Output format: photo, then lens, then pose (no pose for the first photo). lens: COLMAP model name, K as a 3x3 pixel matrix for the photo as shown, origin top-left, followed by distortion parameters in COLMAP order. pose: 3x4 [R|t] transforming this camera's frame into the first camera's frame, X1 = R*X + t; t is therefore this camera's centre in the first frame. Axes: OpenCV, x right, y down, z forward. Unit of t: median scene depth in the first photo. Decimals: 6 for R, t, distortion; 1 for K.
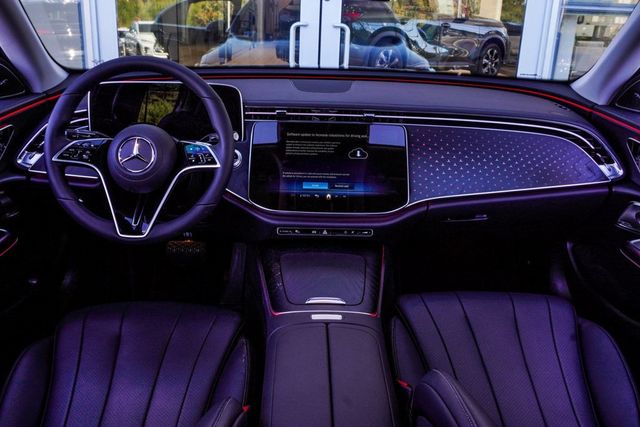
lens RADIAL K [[619.4, 0, 322.5], [0, 619.4, 213.2], [0, 0, 1]] dist [-0.002671, 0.000000]
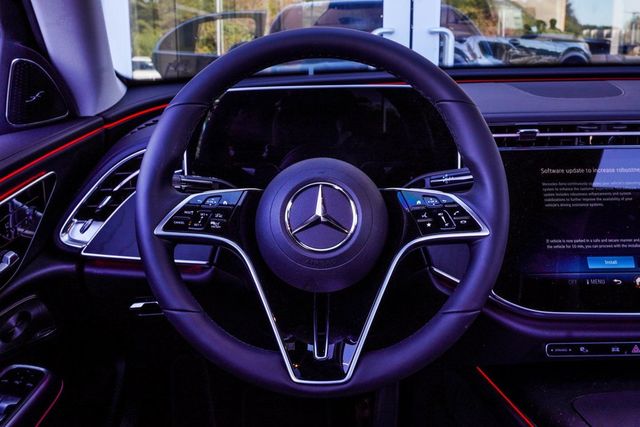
lens RADIAL K [[752.0, 0, 316.8], [0, 752.0, 218.4], [0, 0, 1]] dist [0.012677, 0.000000]
pose [[0.999227, -0.037494, -0.011779, -0.258538], [0.036332, 0.995559, -0.086847, -0.035018], [0.014983, 0.086352, 0.996152, 0.338959]]
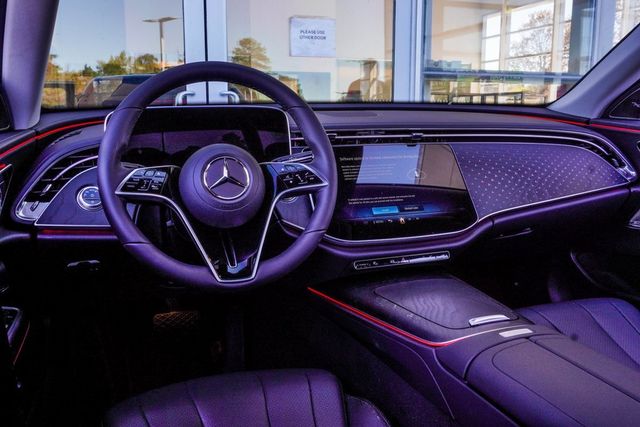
lens RADIAL K [[593.7, 0, 320.7], [0, 593.7, 209.9], [0, 0, 1]] dist [-0.009560, 0.000000]
pose [[0.937783, -0.090268, 0.335283, -0.389424], [0.140158, 0.981863, -0.127675, 0.052134], [-0.317677, 0.166724, 0.933426, 0.223777]]
